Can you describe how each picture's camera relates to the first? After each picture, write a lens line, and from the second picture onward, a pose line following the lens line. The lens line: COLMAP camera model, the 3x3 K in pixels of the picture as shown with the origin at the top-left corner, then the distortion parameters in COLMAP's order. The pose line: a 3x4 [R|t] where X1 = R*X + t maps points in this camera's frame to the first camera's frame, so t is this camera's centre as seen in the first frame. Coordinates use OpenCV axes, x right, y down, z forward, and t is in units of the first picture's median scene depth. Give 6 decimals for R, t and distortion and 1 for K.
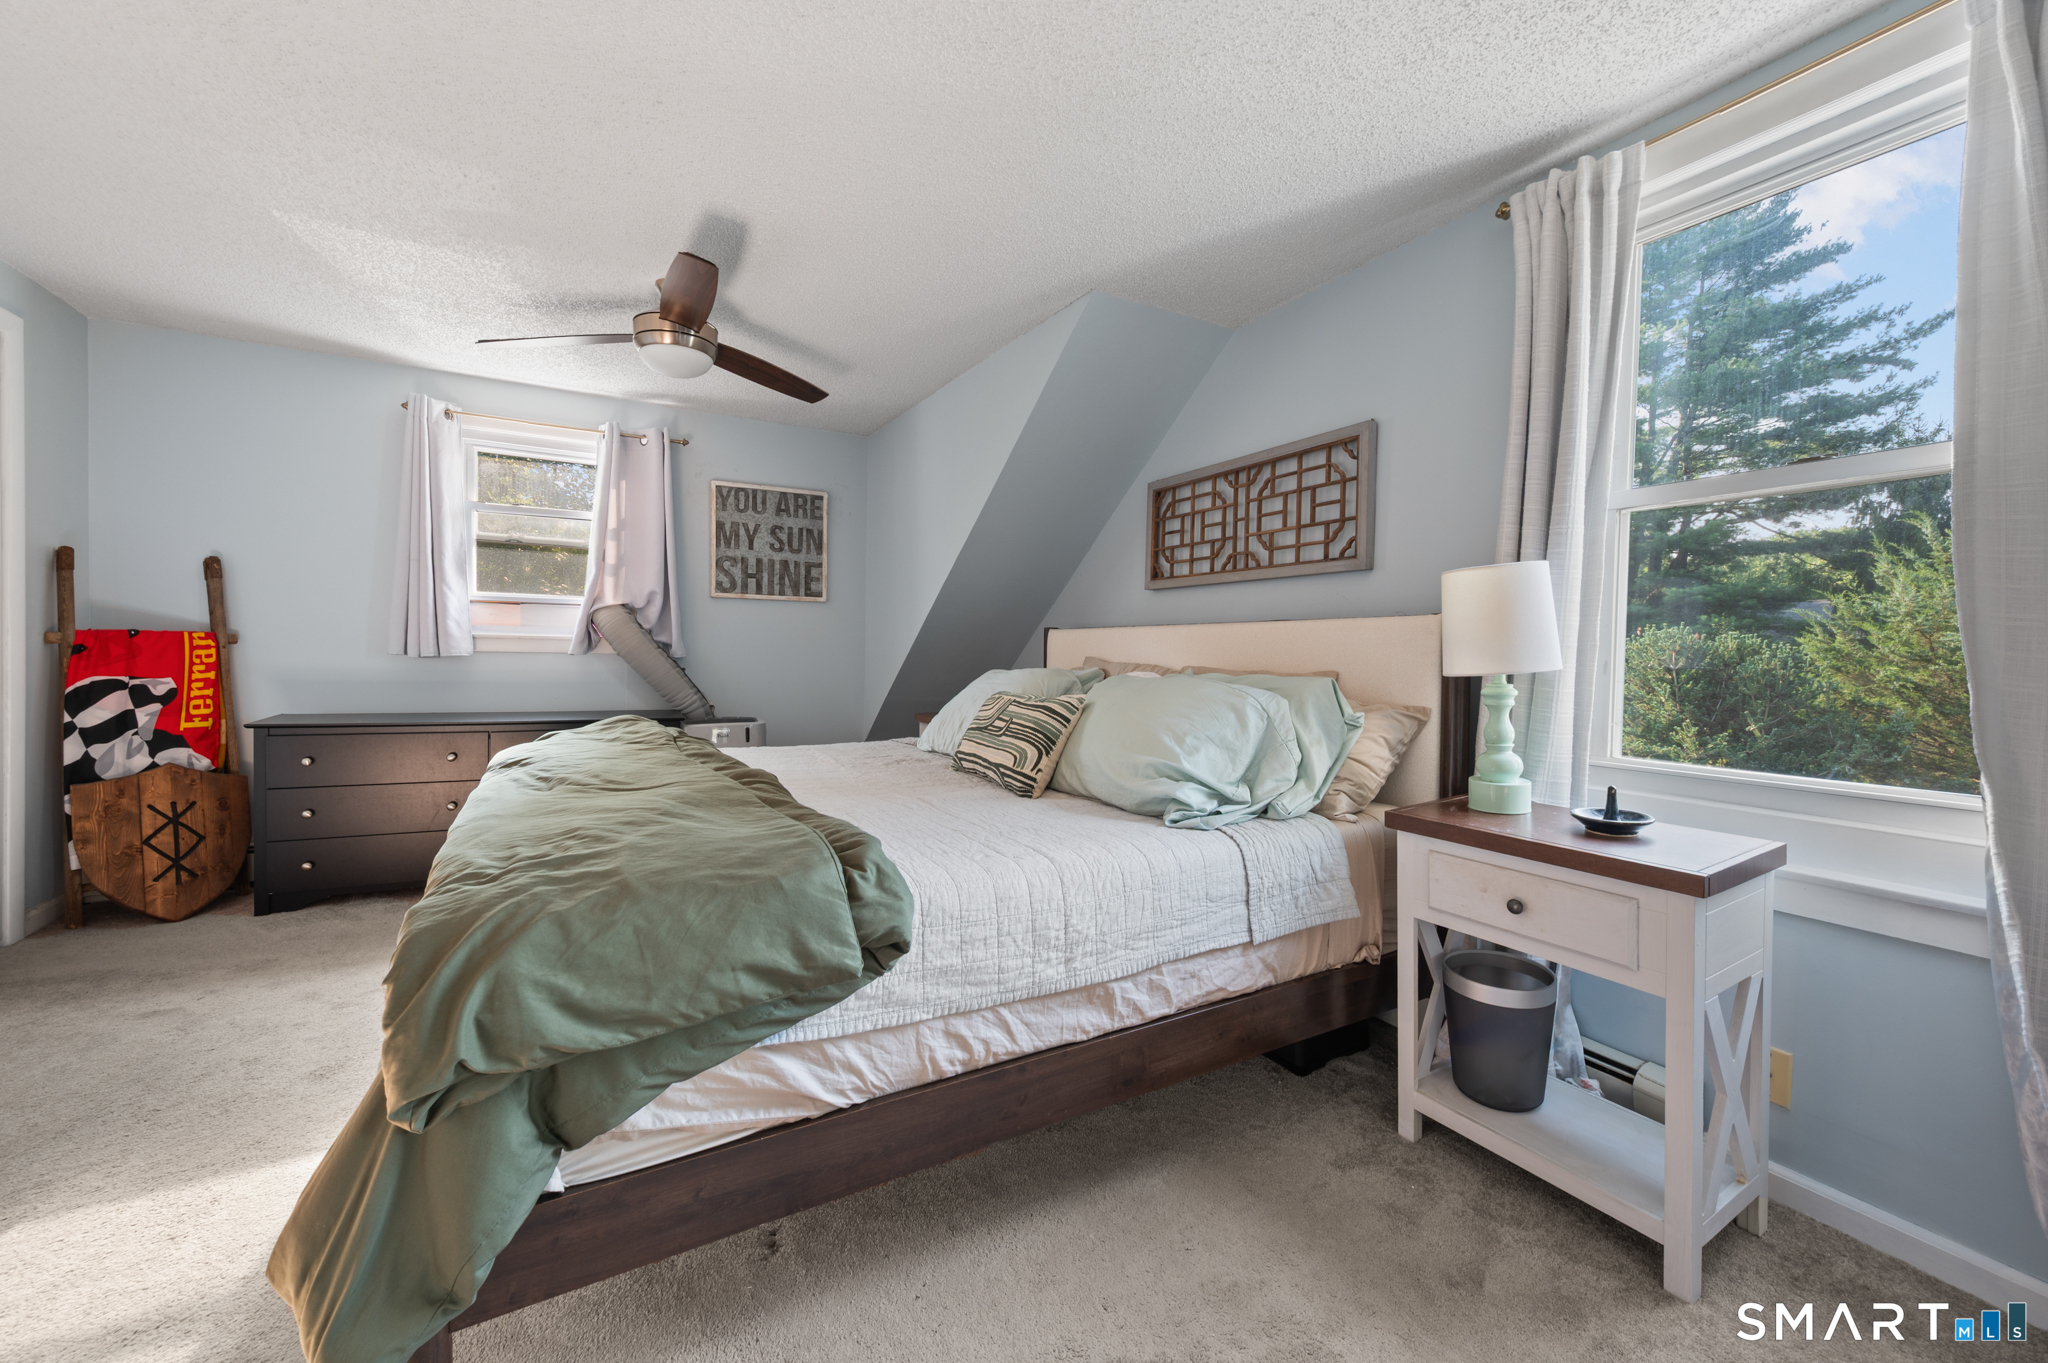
lens RADIAL K [[822.5, 0, 1020.1], [0, 822.5, 678.7], [0, 0, 1]] dist [0.003916, -0.000630]
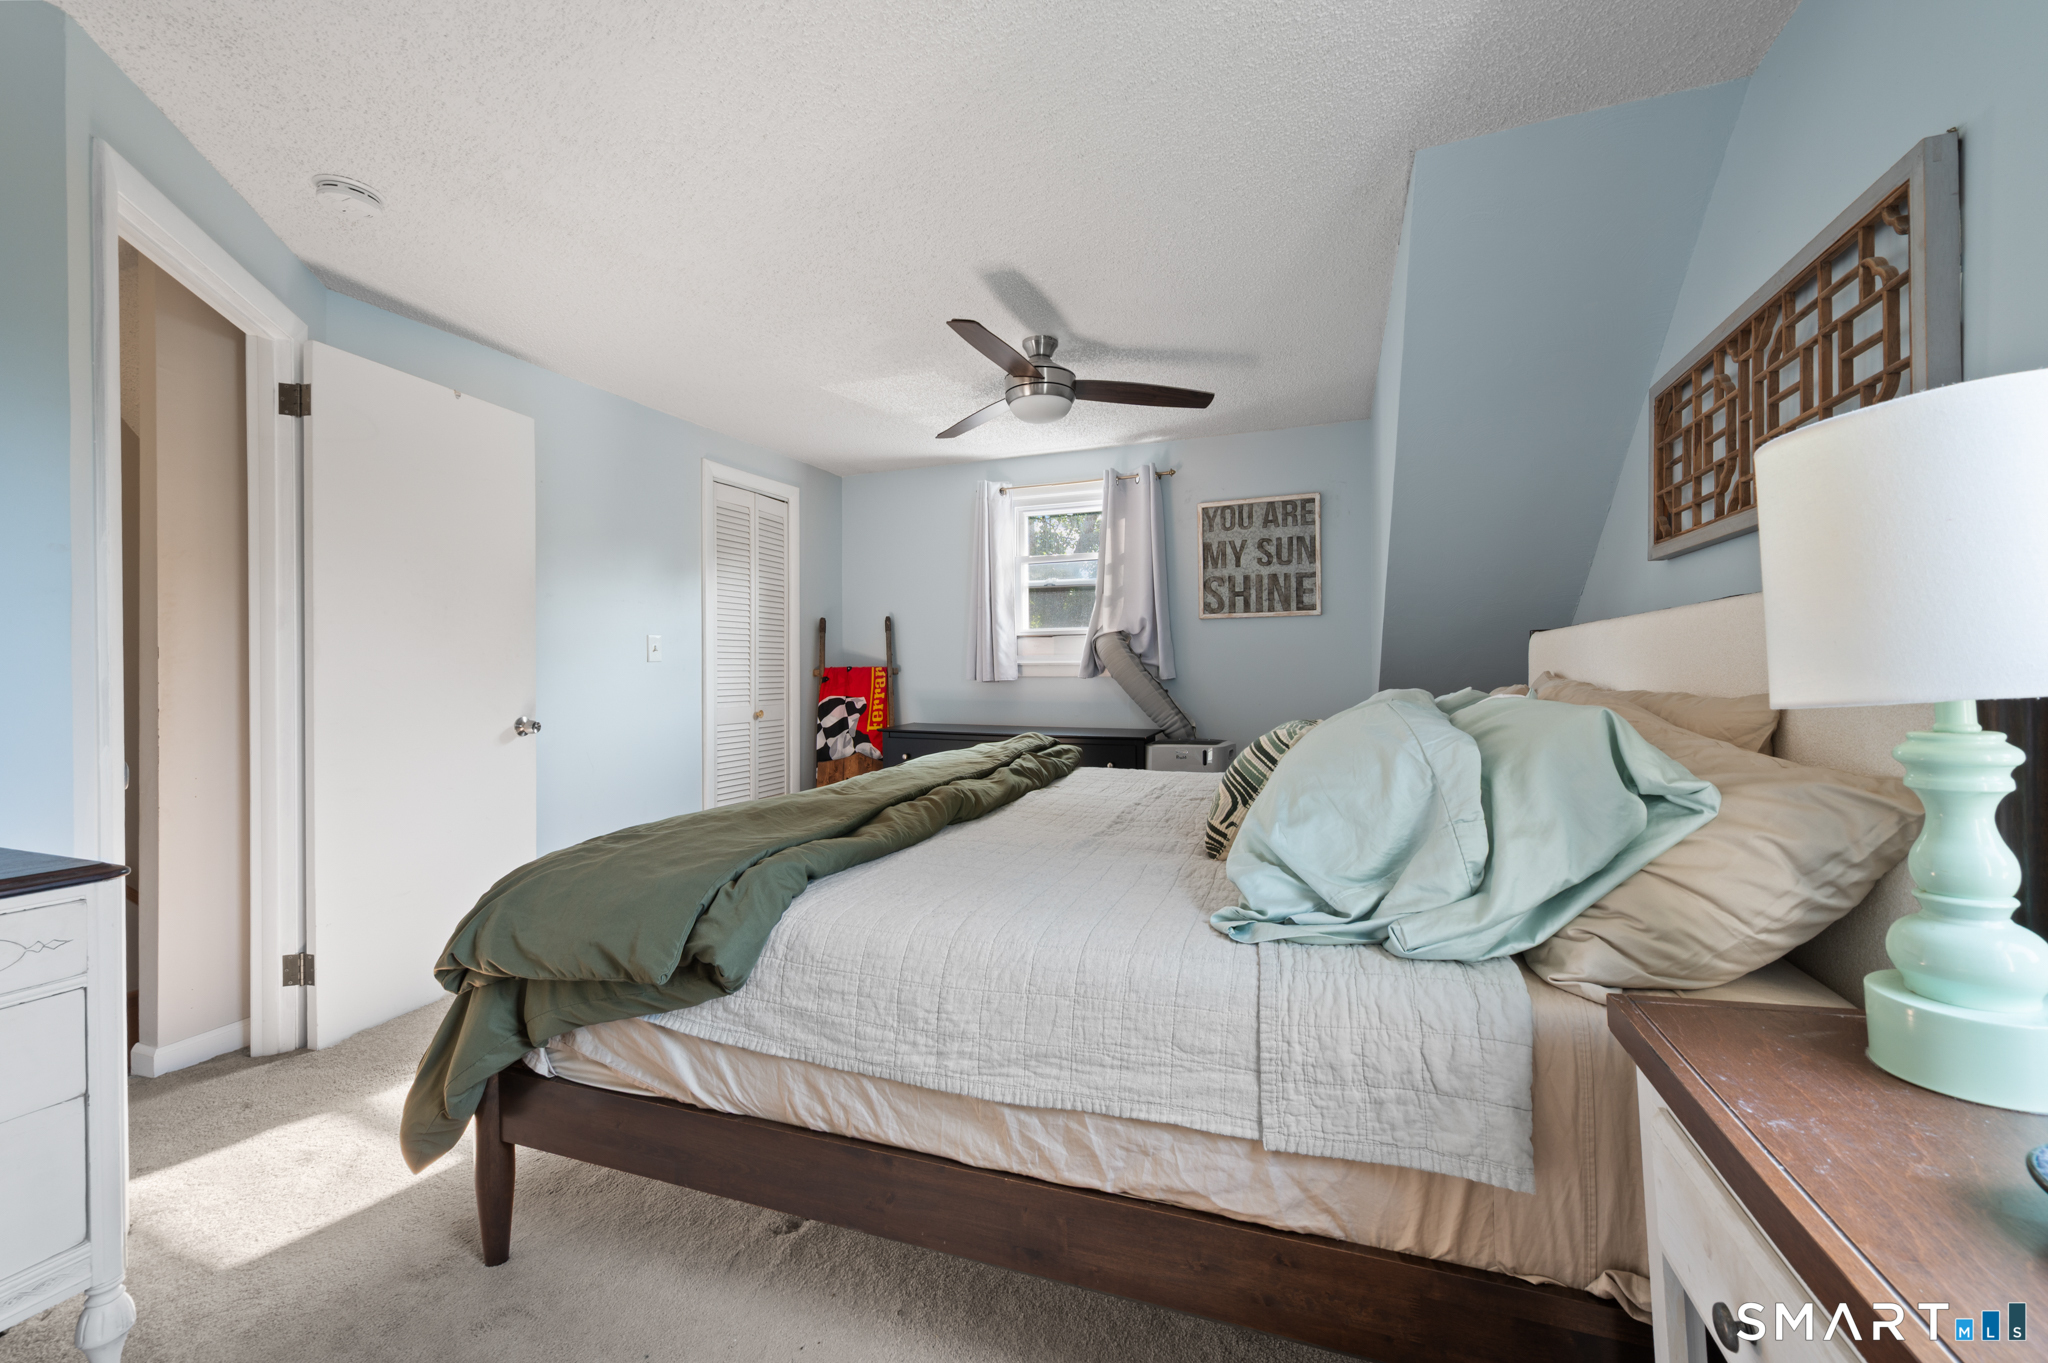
lens RADIAL K [[822.5, 0, 1028.1], [0, 822.5, 678.6], [0, 0, 1]] dist [0.003916, -0.000630]
pose [[0.631494, -0.013124, -0.775270, 0.442801], [-0.005070, 0.999765, -0.021054, -0.005984], [0.775365, 0.017226, 0.631279, 0.325826]]
